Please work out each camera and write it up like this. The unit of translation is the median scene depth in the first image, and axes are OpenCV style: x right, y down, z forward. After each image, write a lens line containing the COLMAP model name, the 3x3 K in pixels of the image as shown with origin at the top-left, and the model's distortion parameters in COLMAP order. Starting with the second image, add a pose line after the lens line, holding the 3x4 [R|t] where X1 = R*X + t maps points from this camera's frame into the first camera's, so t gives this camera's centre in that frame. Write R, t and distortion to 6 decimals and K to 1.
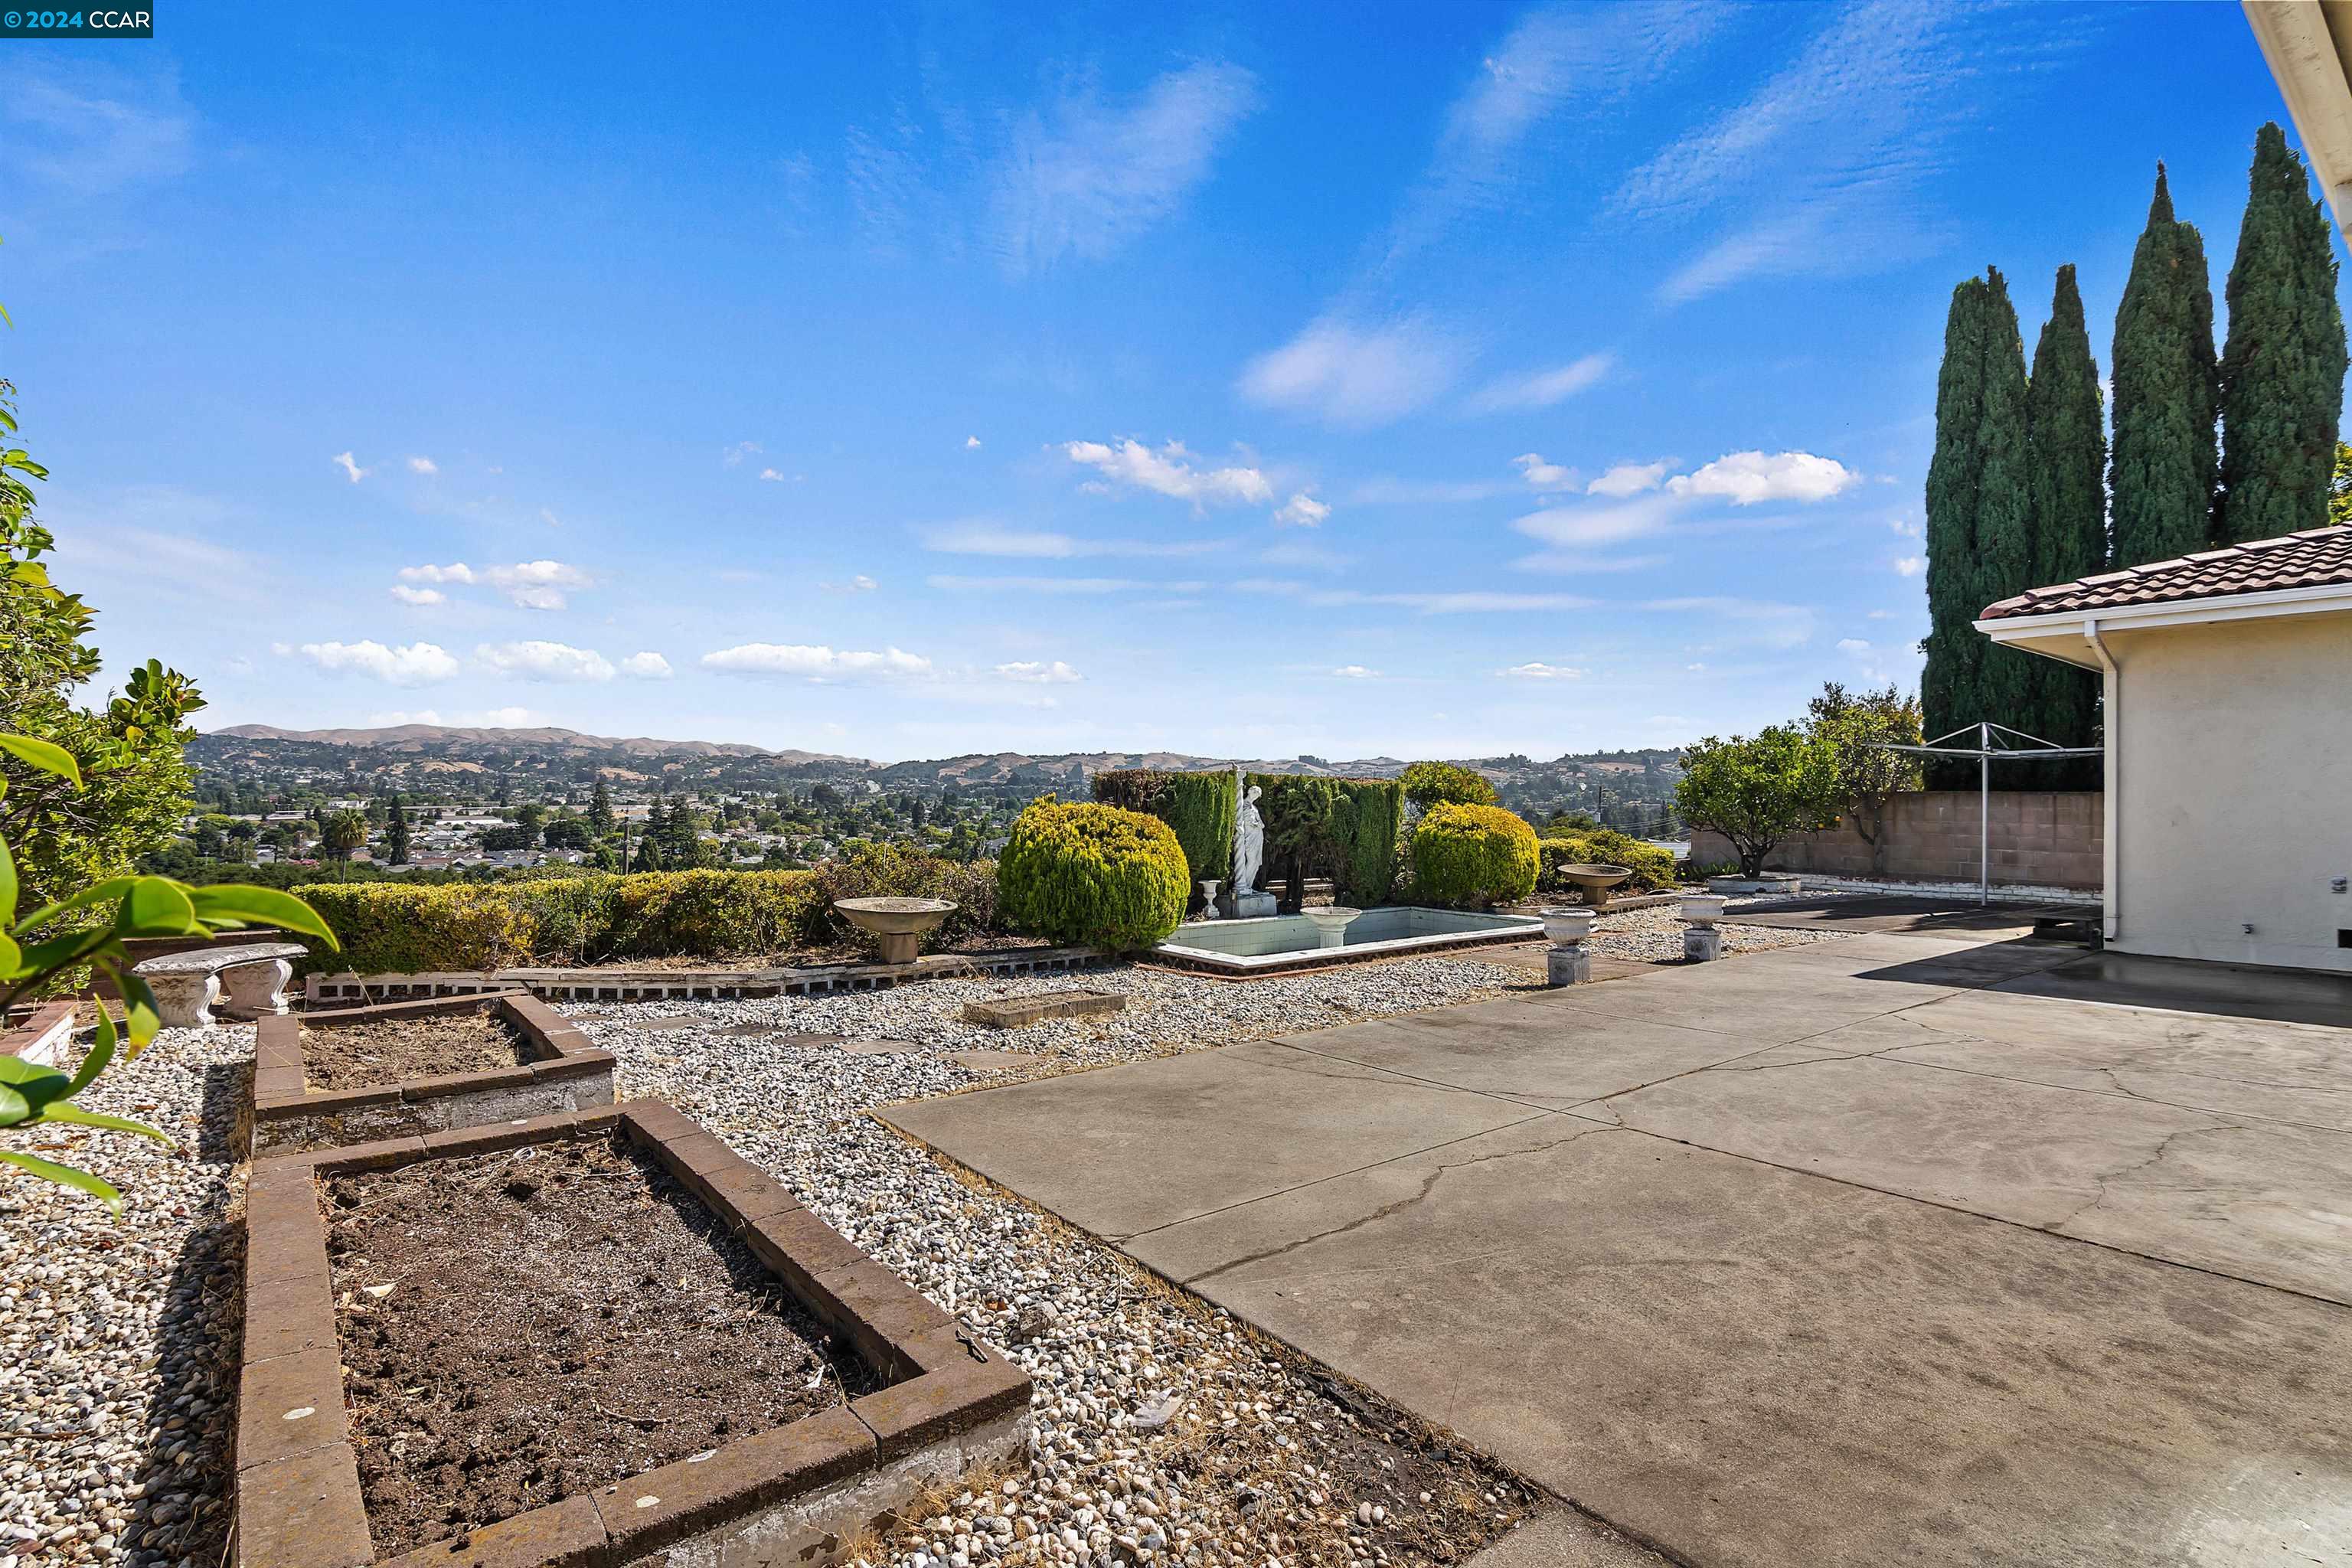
lens RADIAL K [[1131.7, 0, 1175.4], [0, 1131.7, 790.5], [0, 0, 1]] dist [0.000551, -0.000028]
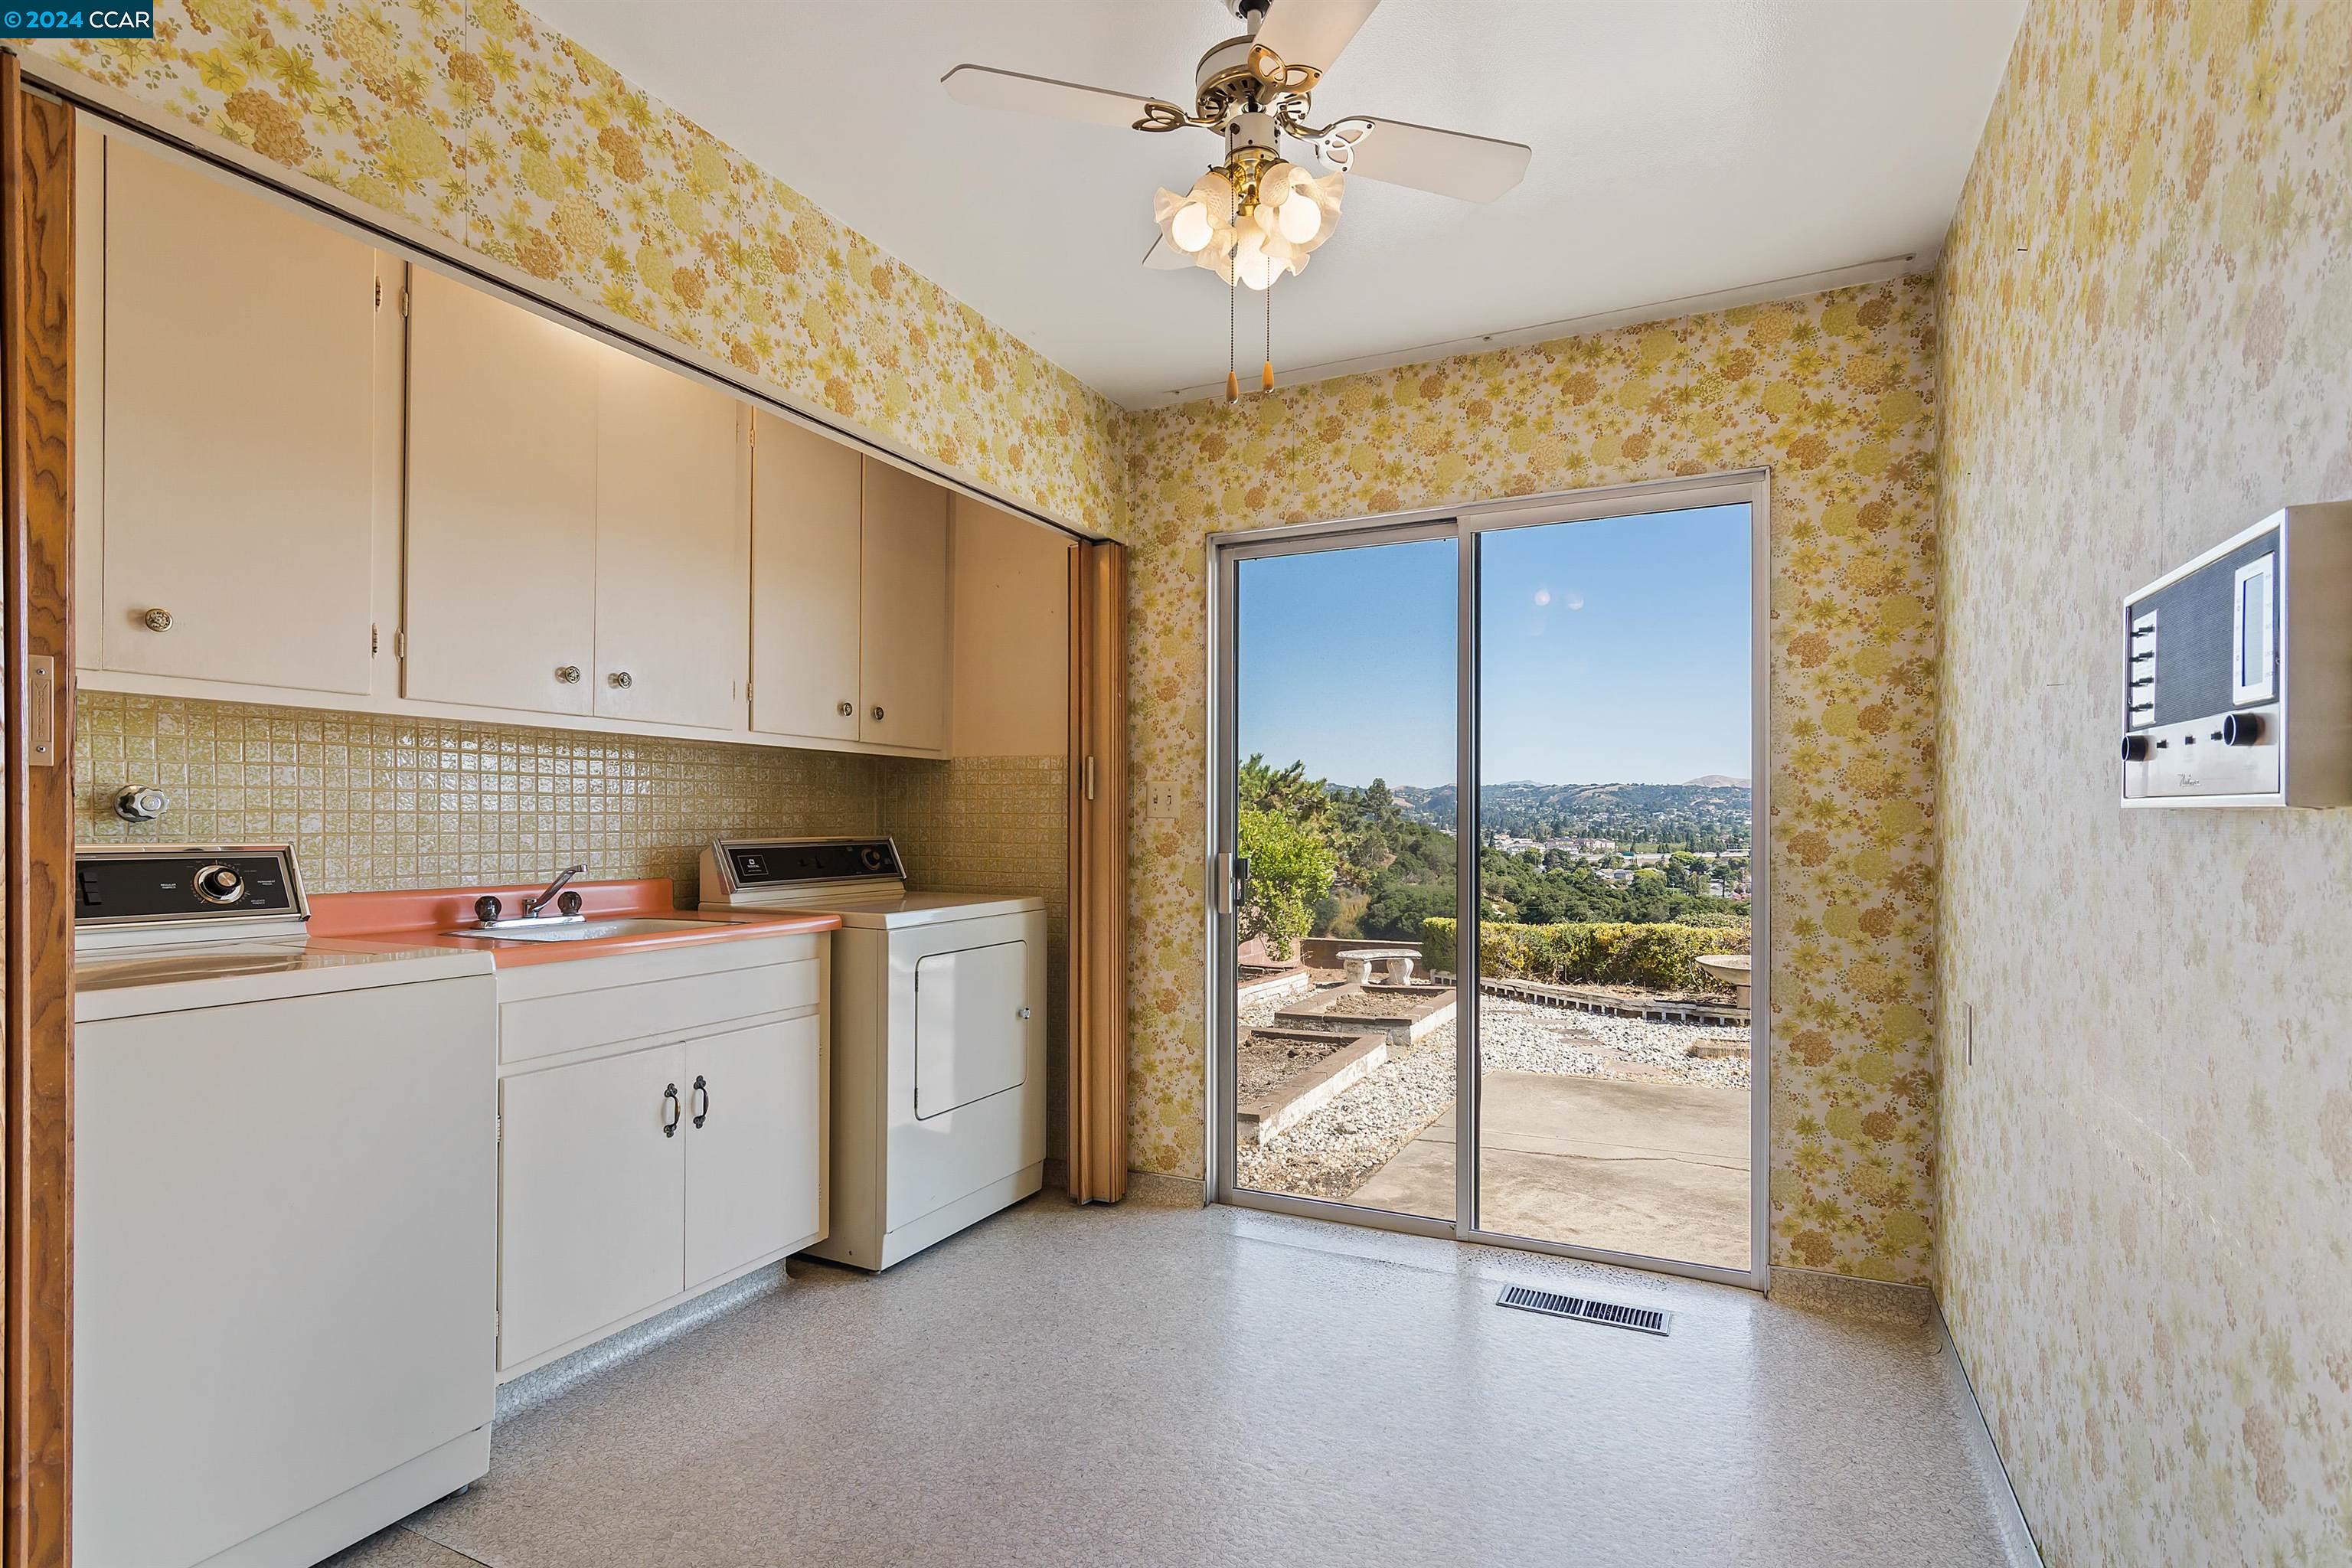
lens RADIAL K [[1145.9, 0, 1183.2], [0, 1145.9, 820.3], [0, 0, 1]] dist [-0.001477, -0.000149]
pose [[0.434966, -0.017783, -0.900271, 0.606418], [0.010914, 0.999836, -0.014476, -0.041993], [0.900381, -0.003529, 0.435089, -0.098533]]
